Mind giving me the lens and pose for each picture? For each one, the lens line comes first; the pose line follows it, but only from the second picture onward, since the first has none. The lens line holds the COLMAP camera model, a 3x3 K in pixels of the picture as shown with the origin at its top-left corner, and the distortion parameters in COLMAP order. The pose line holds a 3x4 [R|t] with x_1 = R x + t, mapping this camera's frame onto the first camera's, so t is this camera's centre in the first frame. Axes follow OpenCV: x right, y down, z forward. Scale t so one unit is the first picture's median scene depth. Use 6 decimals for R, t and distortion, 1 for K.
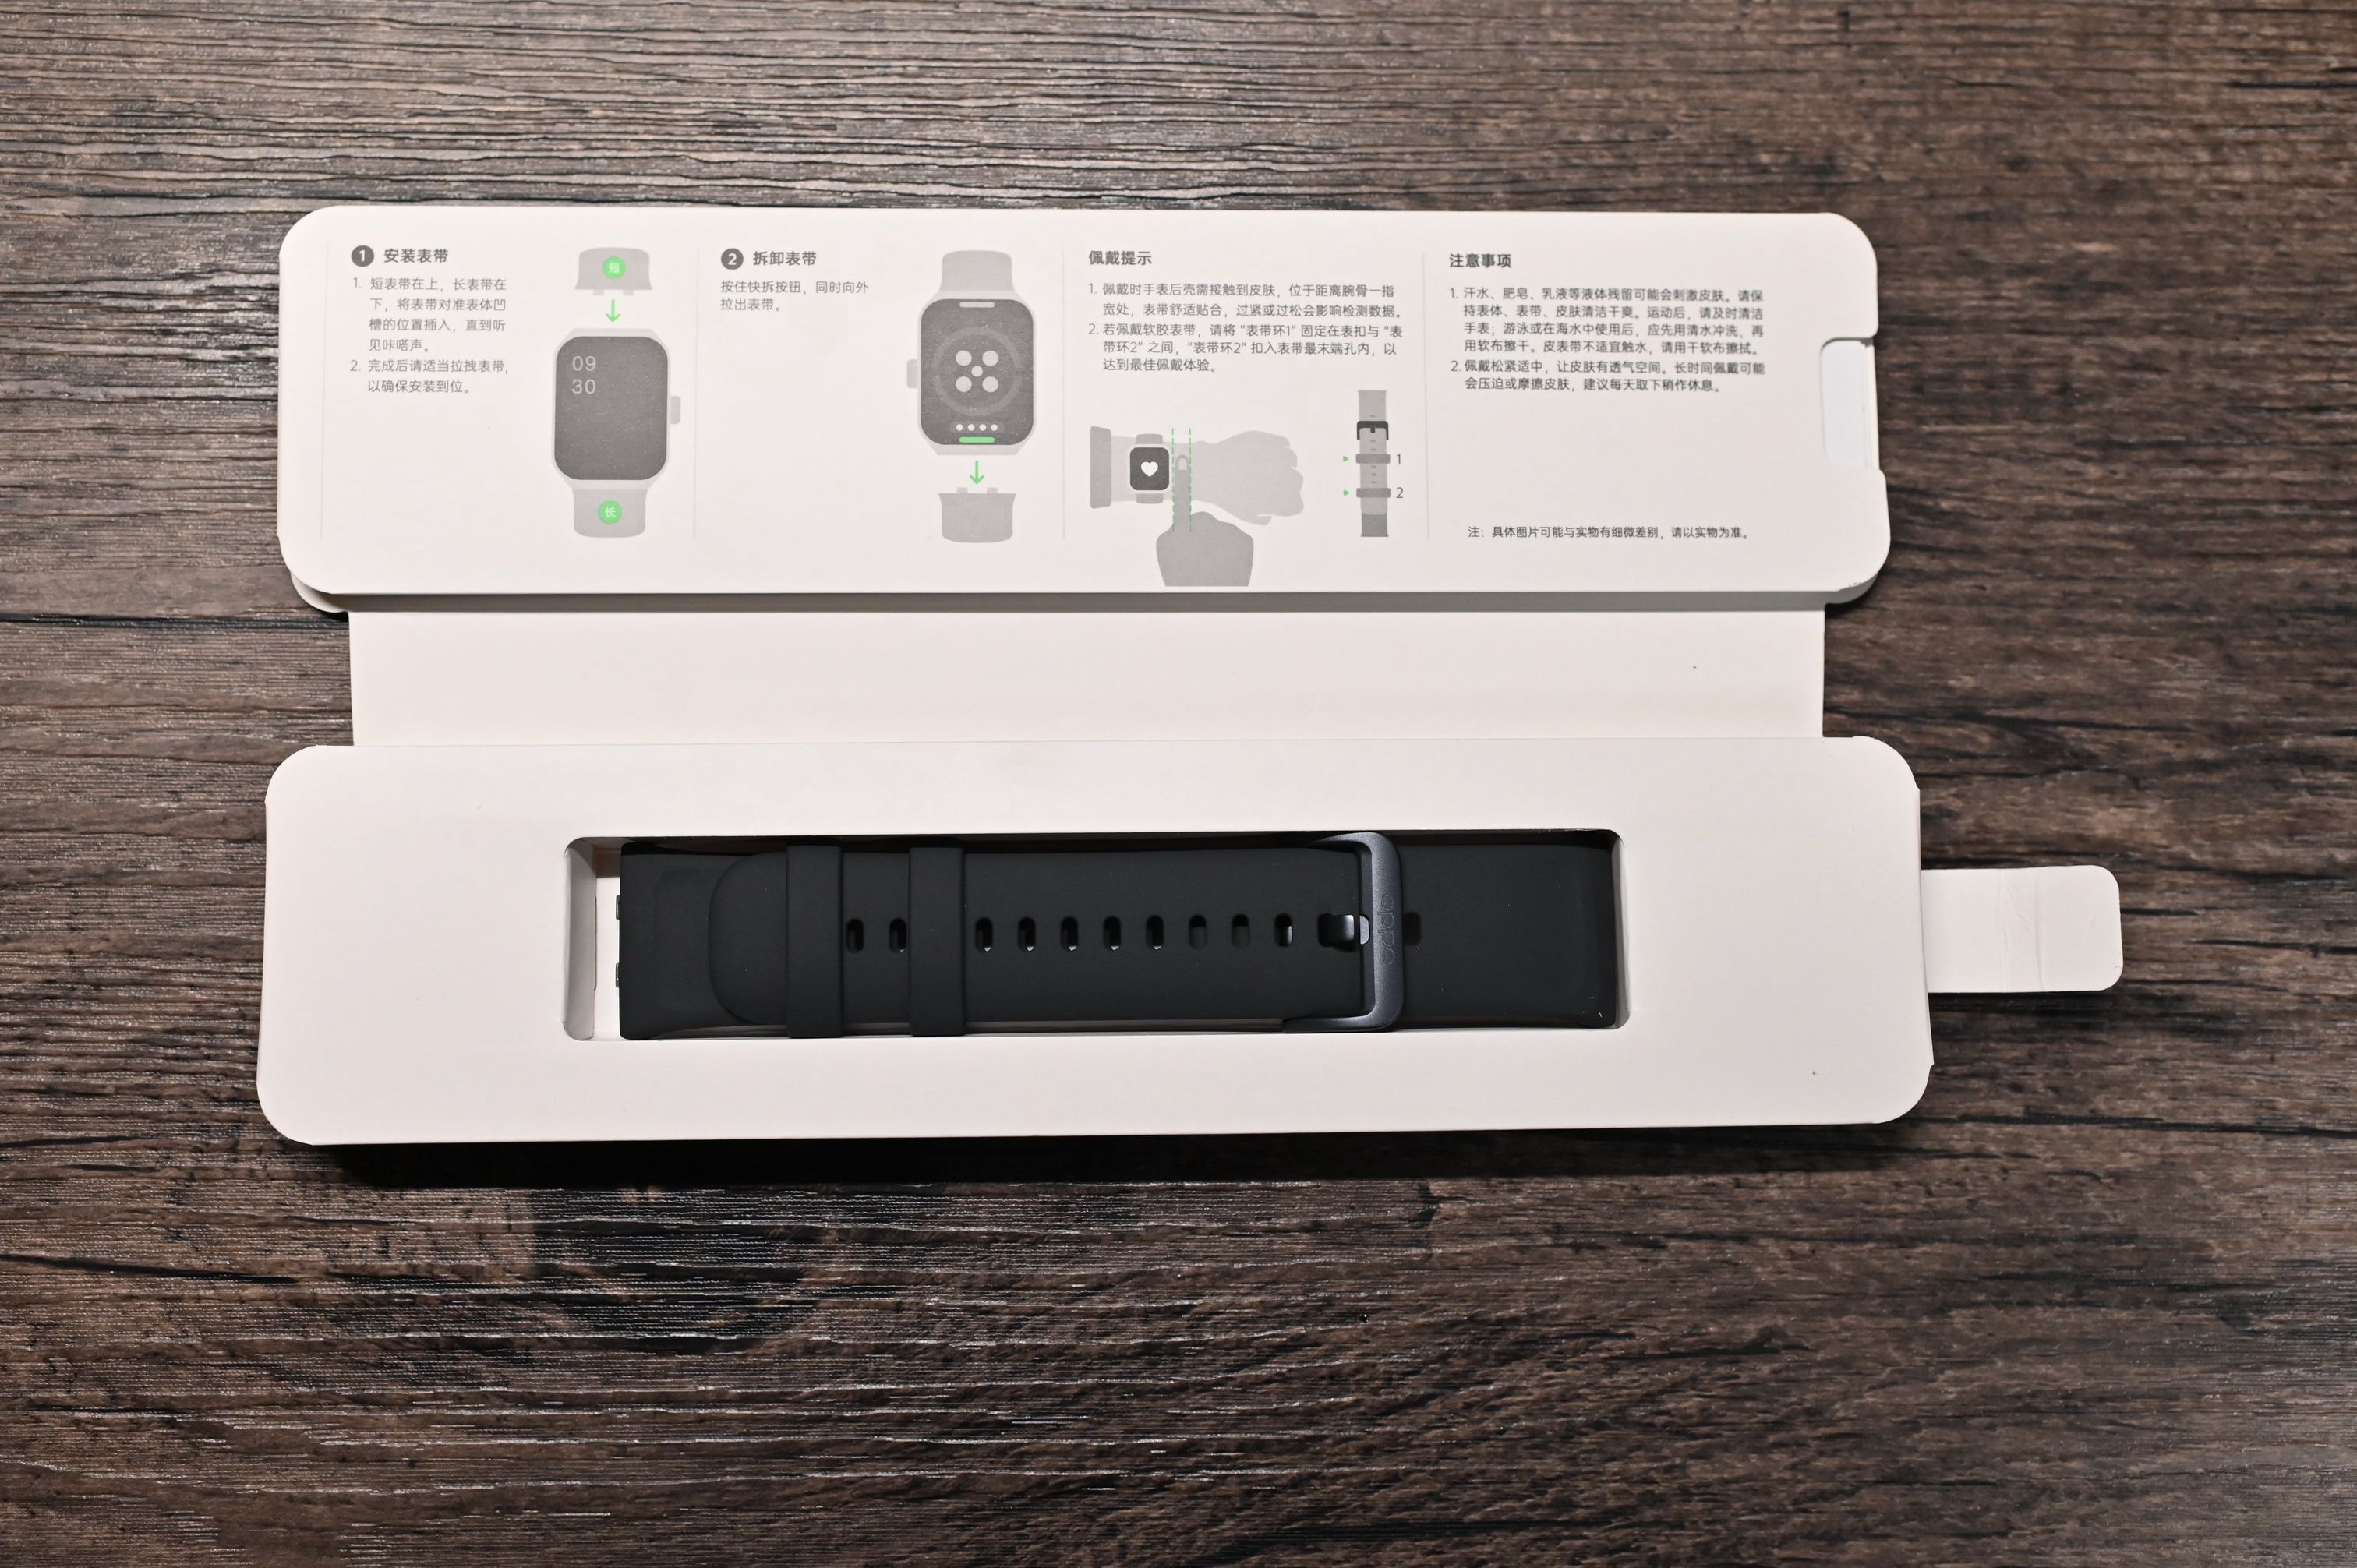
lens RADIAL K [[2233.5, 0, 1178.5], [0, 2233.5, 784.0], [0, 0, 1]] dist [-0.001088, -0.003179]
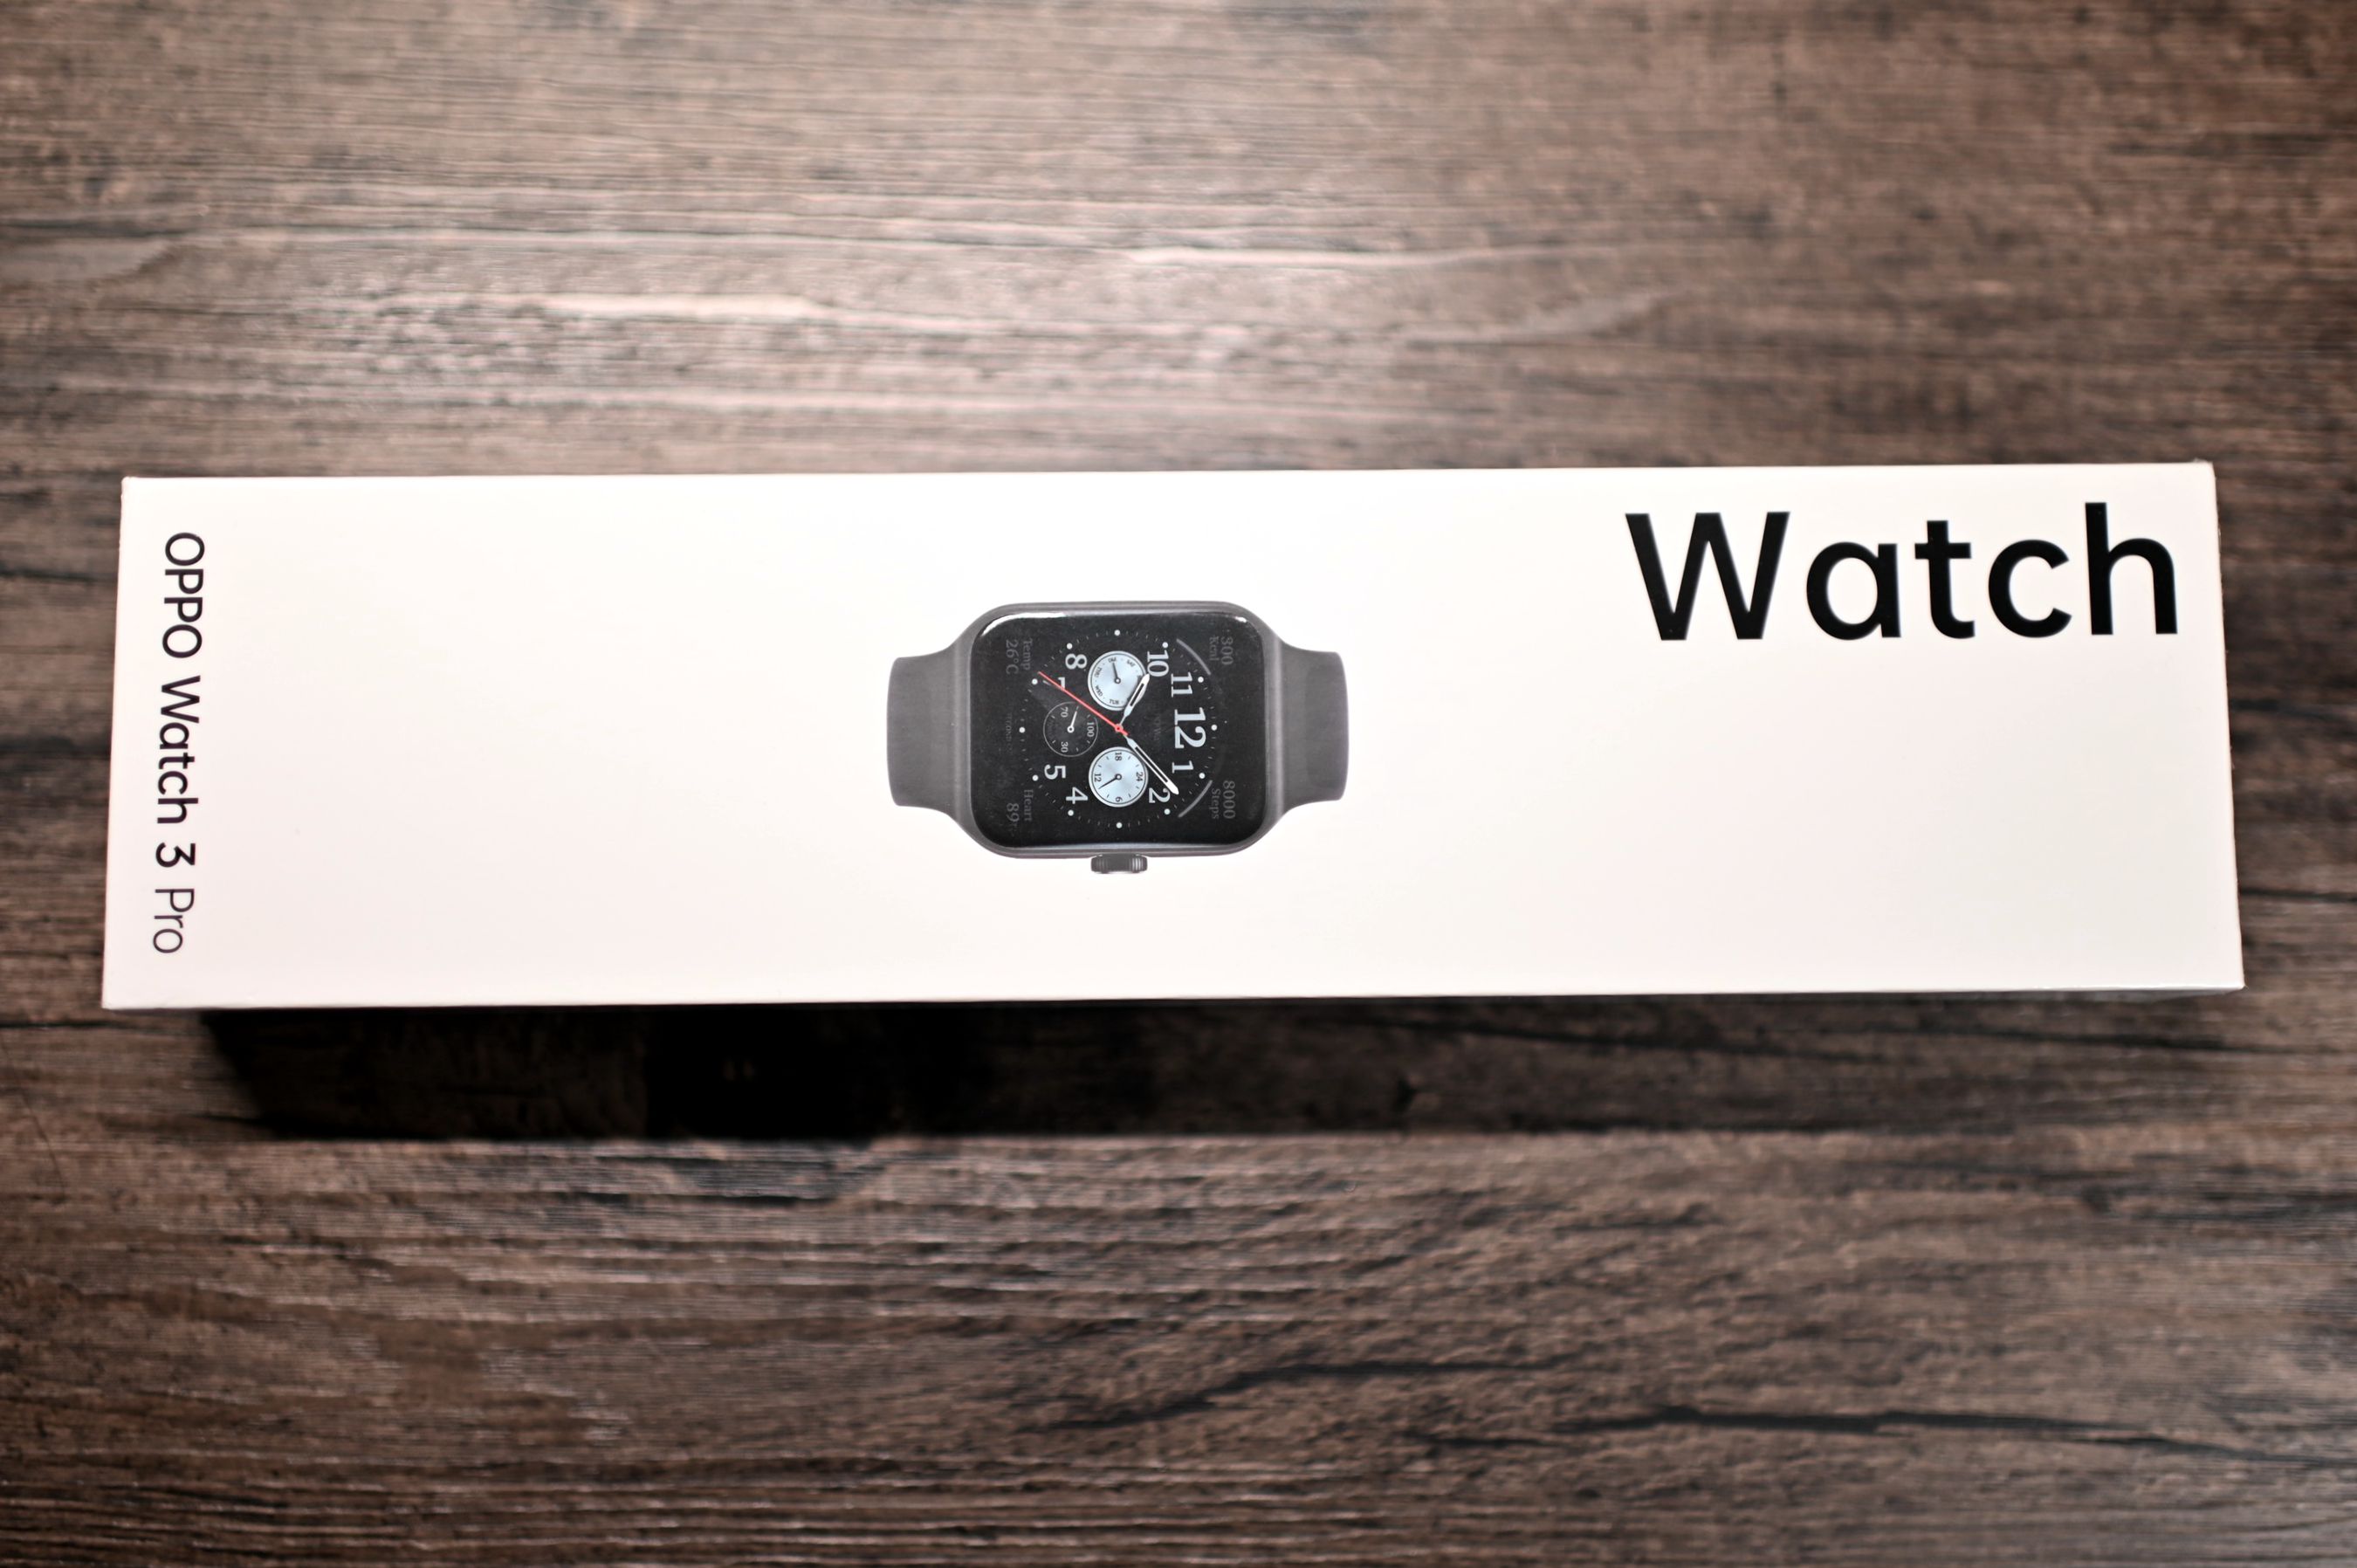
lens RADIAL K [[2233.8, 0, 1178.5], [0, 2233.8, 784.0], [0, 0, 1]] dist [-0.001088, -0.003179]
pose [[0.999626, 0.014313, -0.023307, 0.017720], [-0.014792, 0.999680, -0.020505, 0.052245], [0.023006, 0.020842, 0.999518, -0.181392]]
